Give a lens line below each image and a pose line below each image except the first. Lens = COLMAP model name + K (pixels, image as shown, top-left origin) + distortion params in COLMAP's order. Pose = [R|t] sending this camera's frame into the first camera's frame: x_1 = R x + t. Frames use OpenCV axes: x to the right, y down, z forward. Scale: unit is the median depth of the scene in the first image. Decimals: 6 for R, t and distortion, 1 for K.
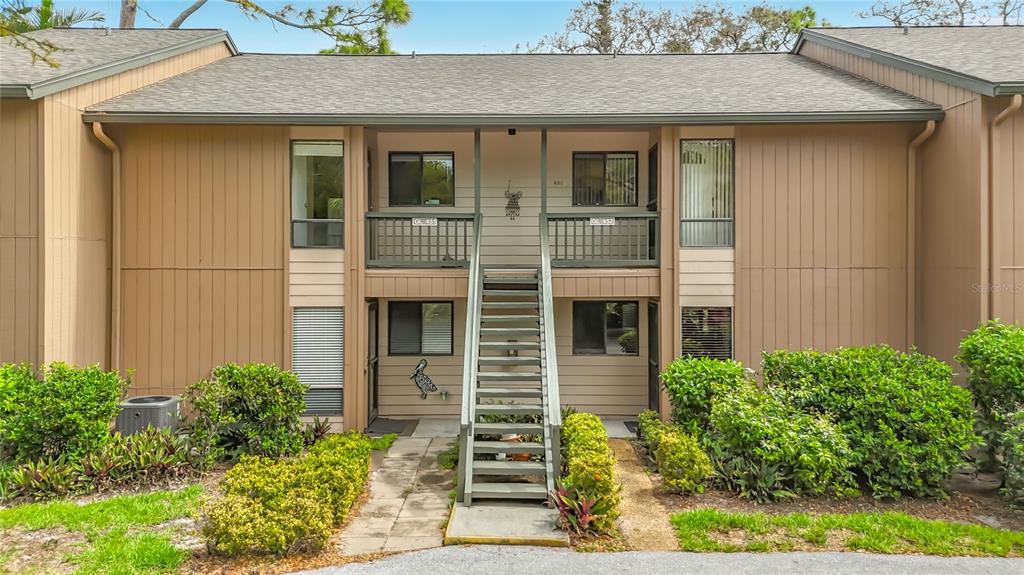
lens RADIAL K [[766.2, 0, 521.1], [0, 766.2, 257.4], [0, 0, 1]] dist [0.058478, -0.061000]
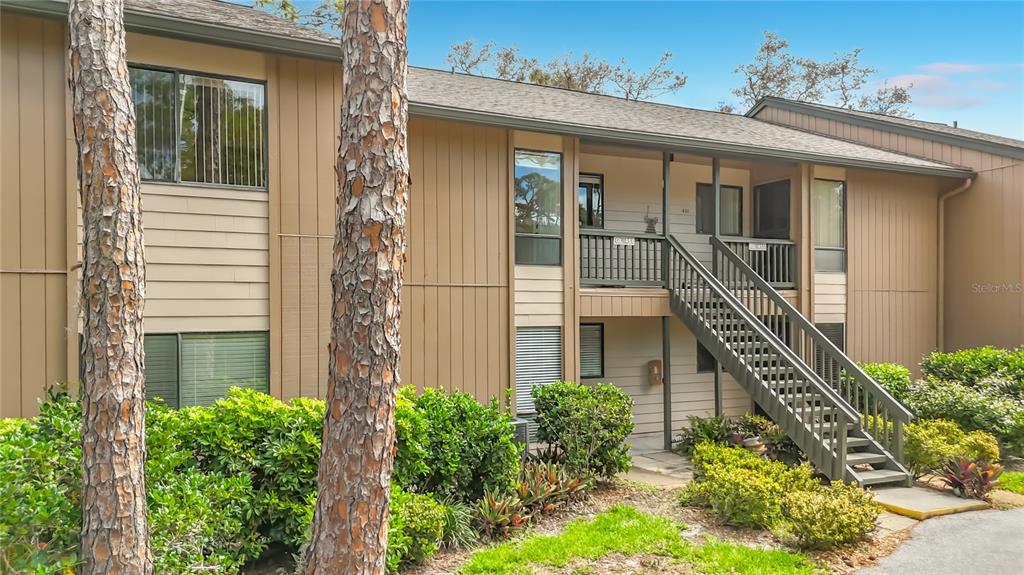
lens RADIAL K [[766.2, 0, 507.9], [0, 766.2, 312.3], [0, 0, 1]] dist [0.058478, -0.061000]
pose [[0.889344, -0.002091, 0.457234, -0.731478], [0.002977, 0.999995, -0.001218, 0.047867], [-0.457229, 0.002445, 0.889345, 0.181493]]
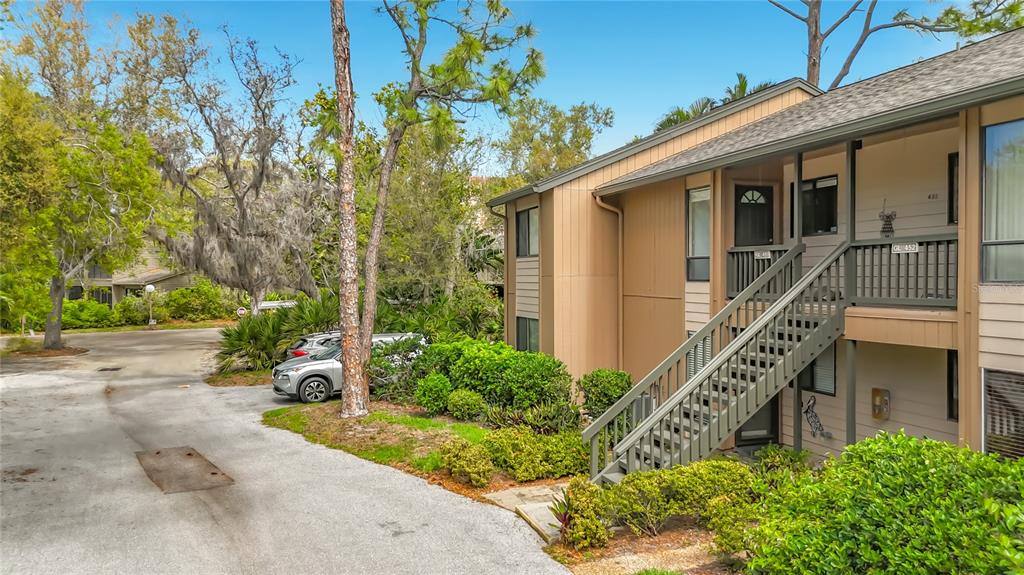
lens RADIAL K [[766.2, 0, 522.0], [0, 766.2, 291.2], [0, 0, 1]] dist [0.058478, -0.061000]
pose [[0.316760, 0.017615, -0.948342, 0.743771], [0.001936, 0.999813, 0.019218, -0.019551], [0.948504, -0.007923, 0.316667, 0.386187]]
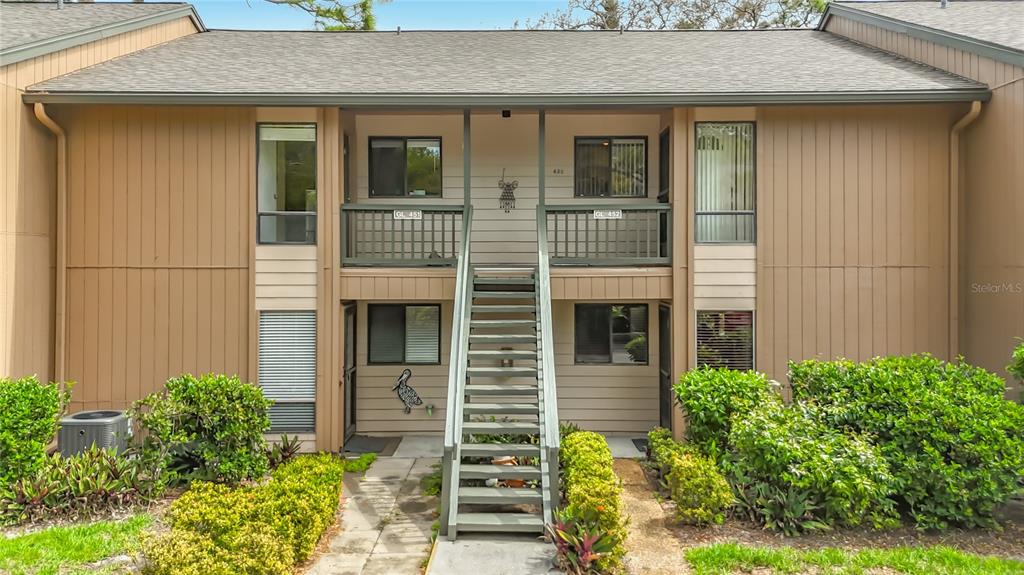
lens RADIAL K [[819.3, 0, 522.0], [0, 819.3, 252.9], [0, 0, 1]] dist [0.051582, -0.065146]
pose [[1.000000, 0.000178, -0.000130, 0.007108], [-0.000179, 0.999994, -0.003319, 0.000894], [0.000129, 0.003319, 0.999994, 0.049755]]
